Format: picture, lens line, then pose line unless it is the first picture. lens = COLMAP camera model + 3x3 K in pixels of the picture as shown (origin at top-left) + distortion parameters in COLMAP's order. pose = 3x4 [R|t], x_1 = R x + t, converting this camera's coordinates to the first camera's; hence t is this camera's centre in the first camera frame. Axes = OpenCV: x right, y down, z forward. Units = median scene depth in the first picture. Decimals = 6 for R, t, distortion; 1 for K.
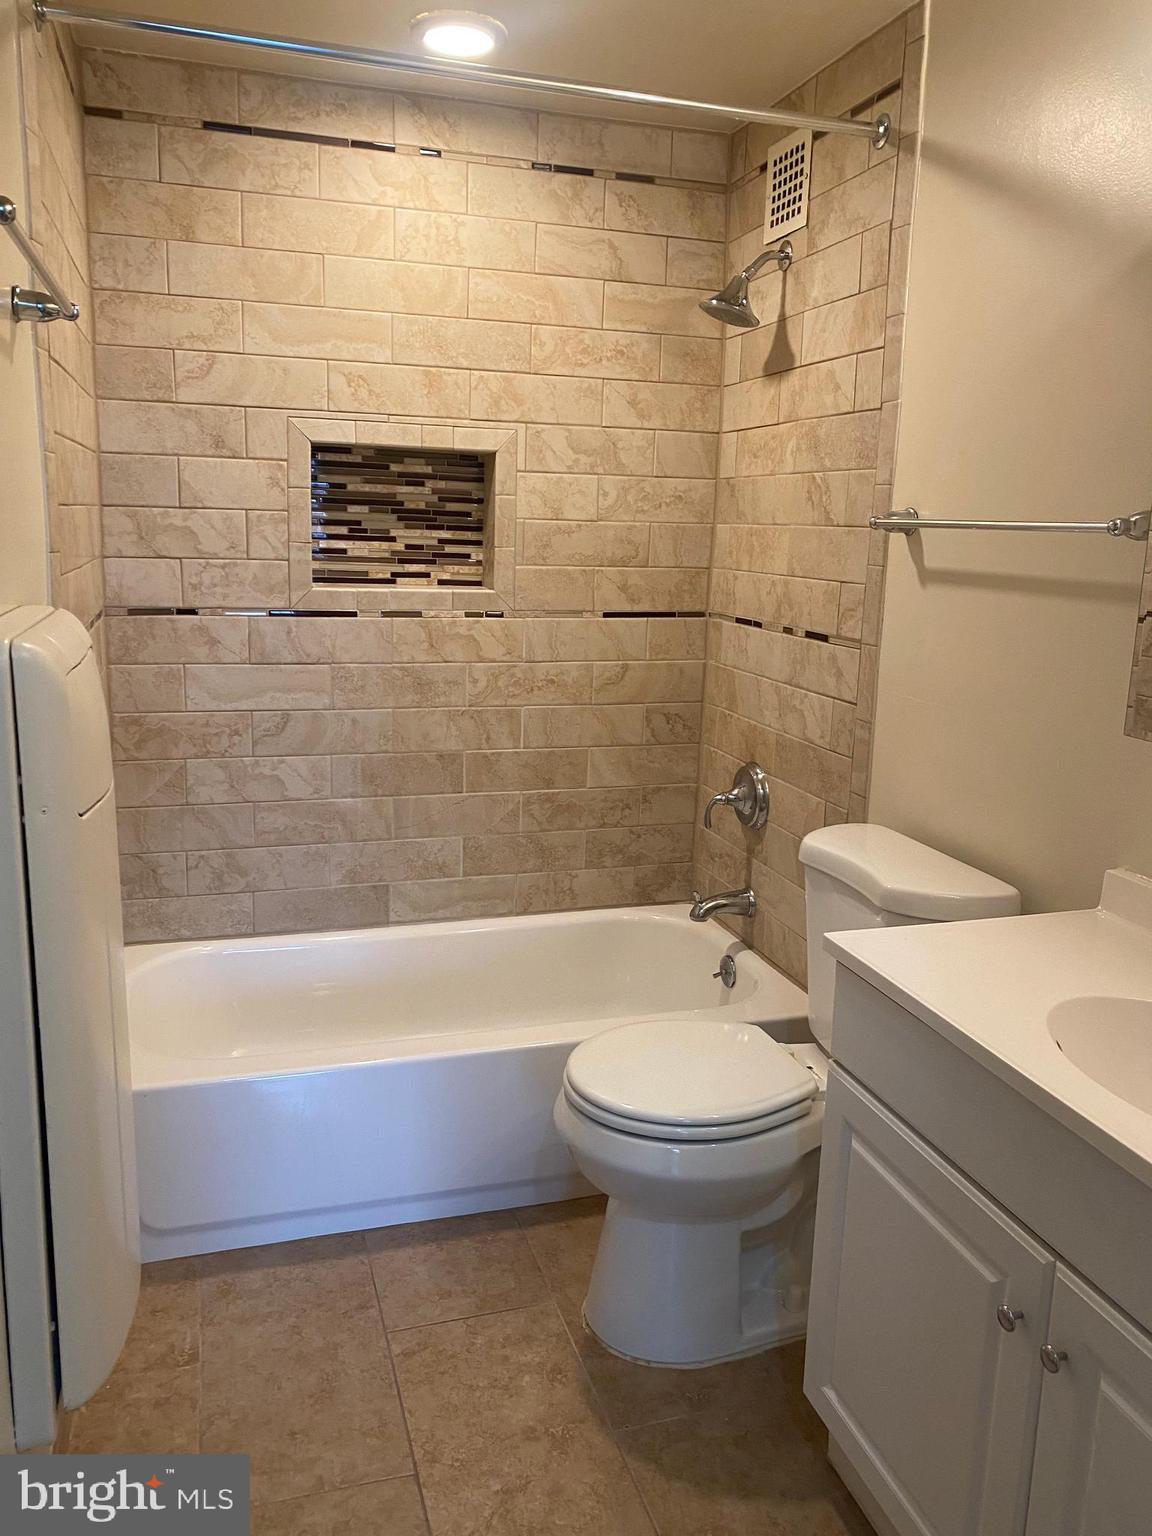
lens RADIAL K [[1173.3, 0, 570.3], [0, 1173.3, 763.7], [0, 0, 1]] dist [0.052962, -0.049863]
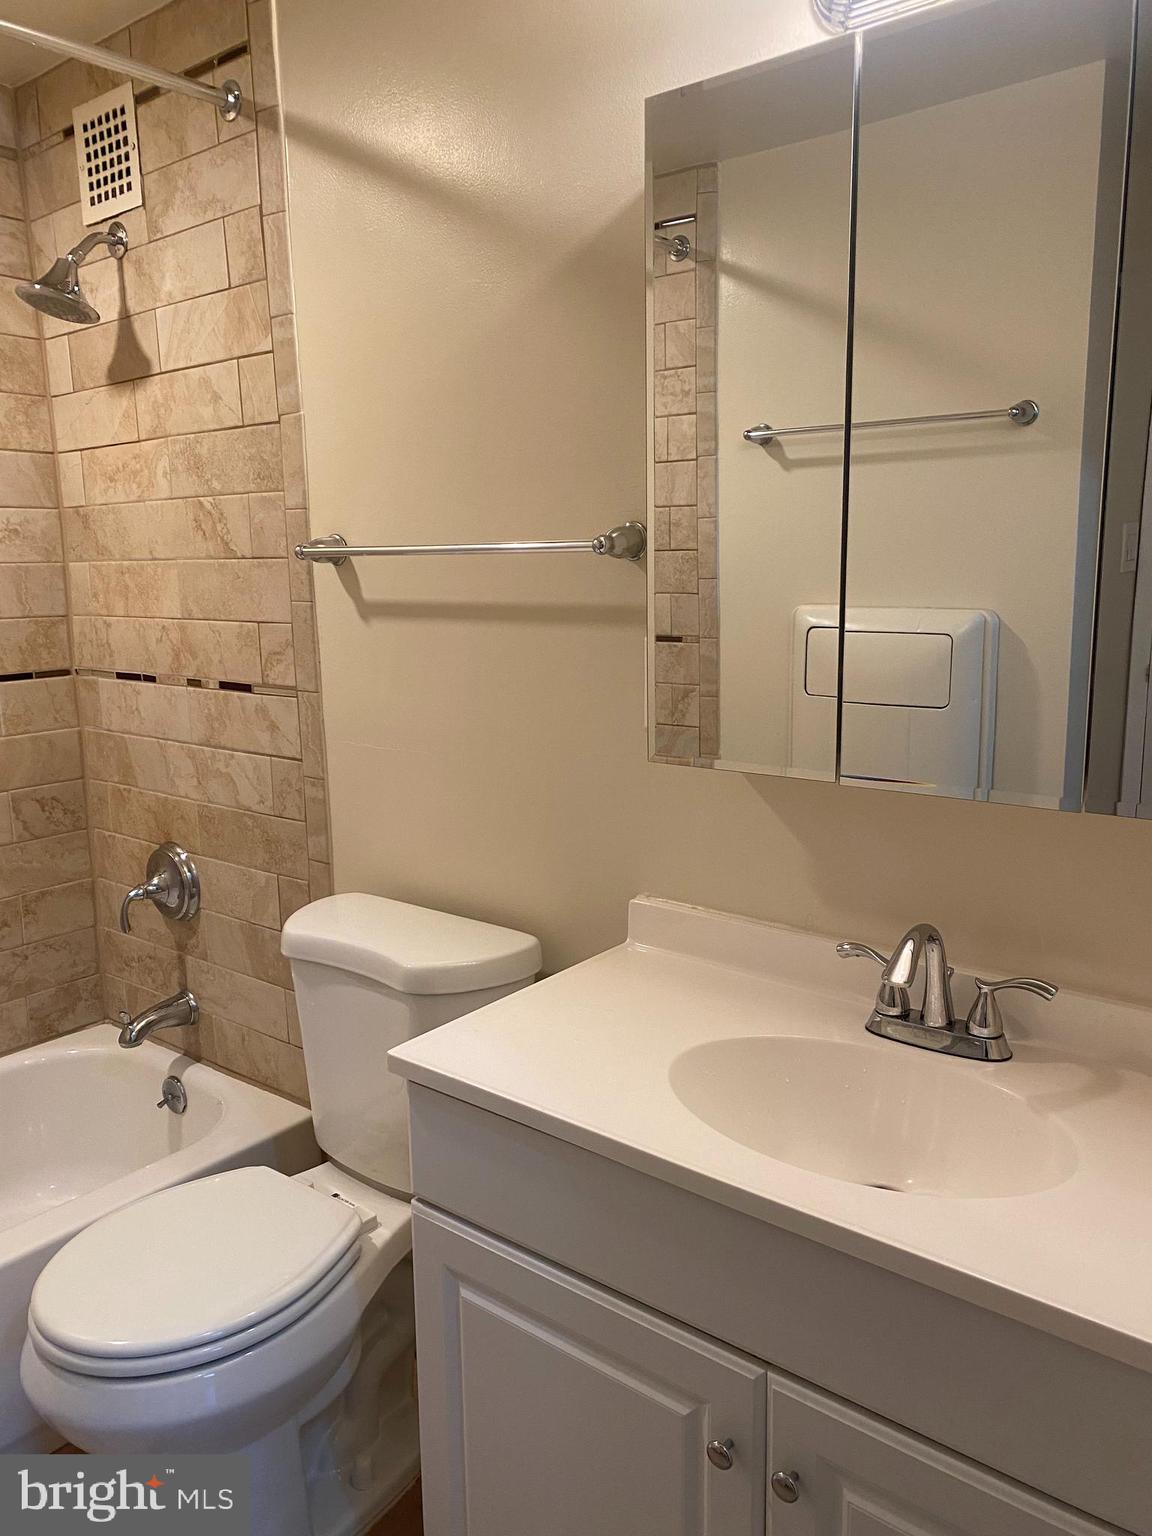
lens RADIAL K [[1173.3, 0, 569.7], [0, 1173.3, 780.9], [0, 0, 1]] dist [0.052962, -0.049863]
pose [[0.834116, -0.140603, 0.533368, -0.056316], [0.150228, 0.988320, 0.025598, -0.026667], [-0.530737, 0.058775, 0.845496, 0.152328]]
